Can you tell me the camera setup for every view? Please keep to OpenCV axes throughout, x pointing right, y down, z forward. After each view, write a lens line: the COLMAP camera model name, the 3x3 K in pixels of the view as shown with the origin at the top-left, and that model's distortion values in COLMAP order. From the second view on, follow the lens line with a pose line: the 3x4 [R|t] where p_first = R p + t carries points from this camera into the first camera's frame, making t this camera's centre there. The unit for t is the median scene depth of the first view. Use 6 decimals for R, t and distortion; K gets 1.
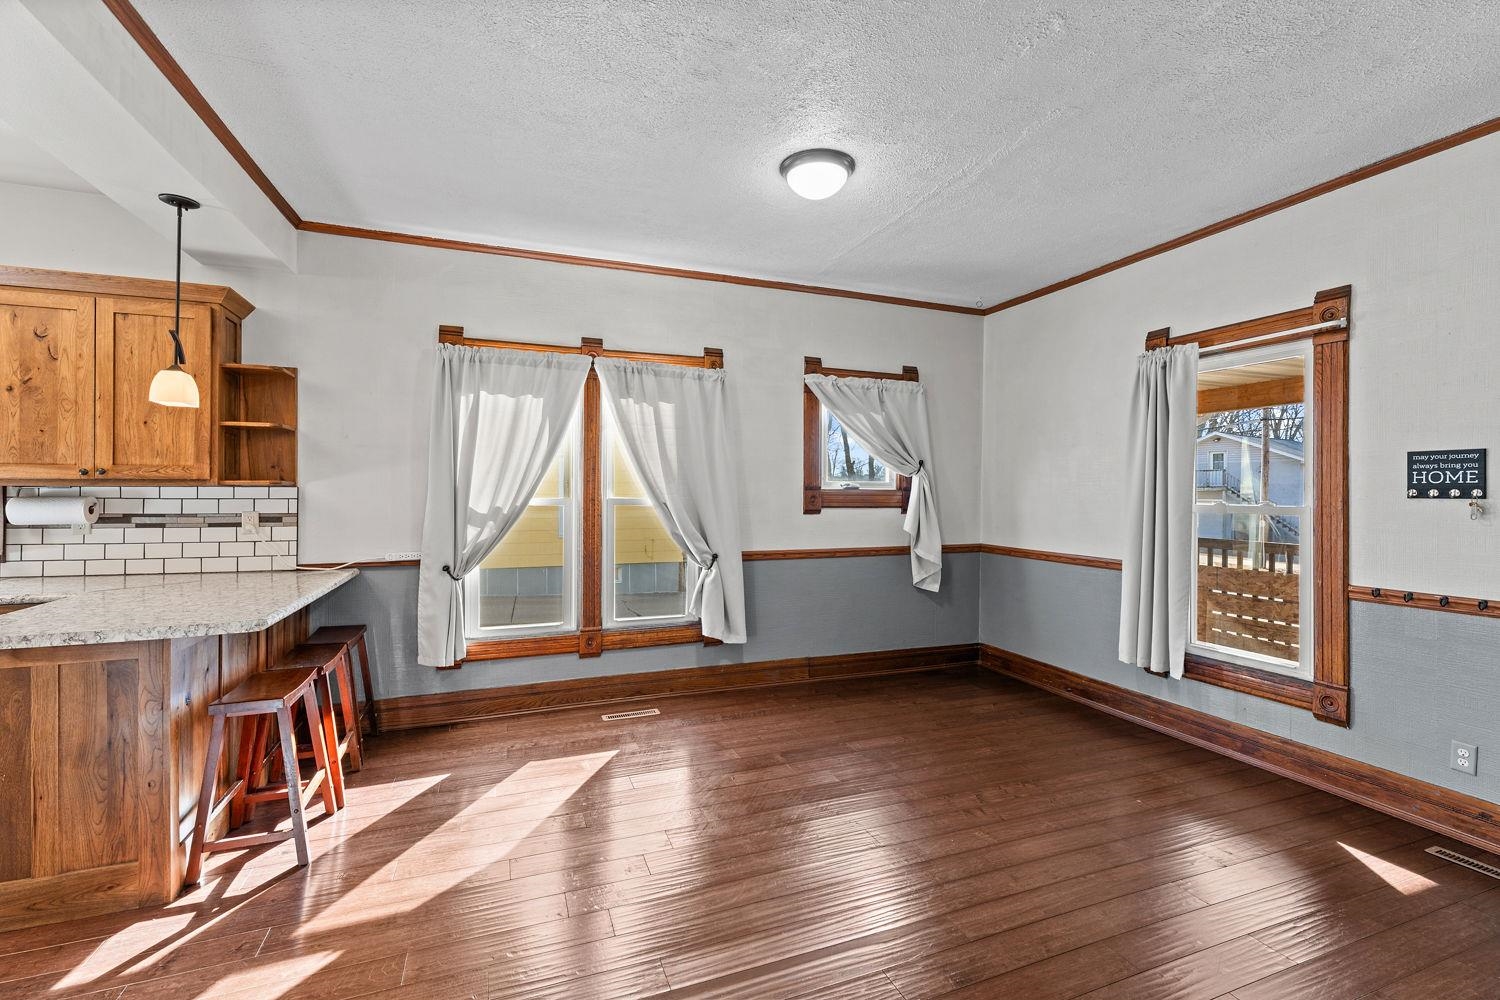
lens RADIAL K [[653.9, 0, 750.9], [0, 653.9, 492.7], [0, 0, 1]] dist [-0.002105, -0.000434]
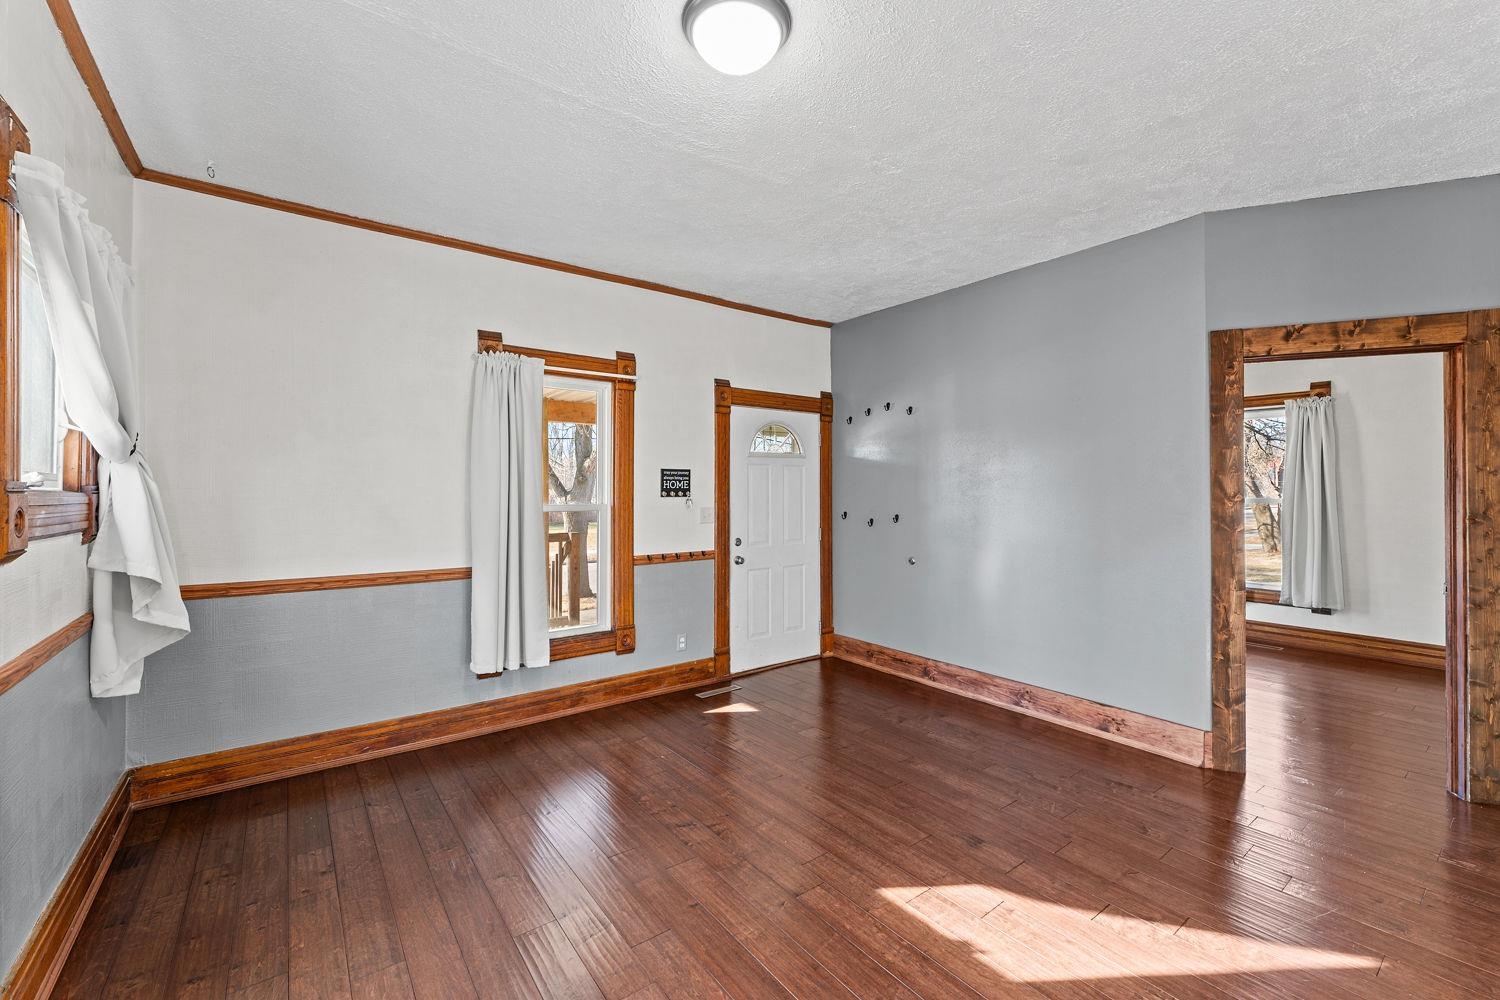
lens RADIAL K [[622.7, 0, 753.5], [0, 622.7, 490.2], [0, 0, 1]] dist [-0.000579, -0.000104]
pose [[-0.278646, -0.004391, 0.960384, -0.458641], [-0.001987, 0.999990, 0.003996, -0.012789], [-0.960392, -0.000795, -0.278651, 1.000355]]
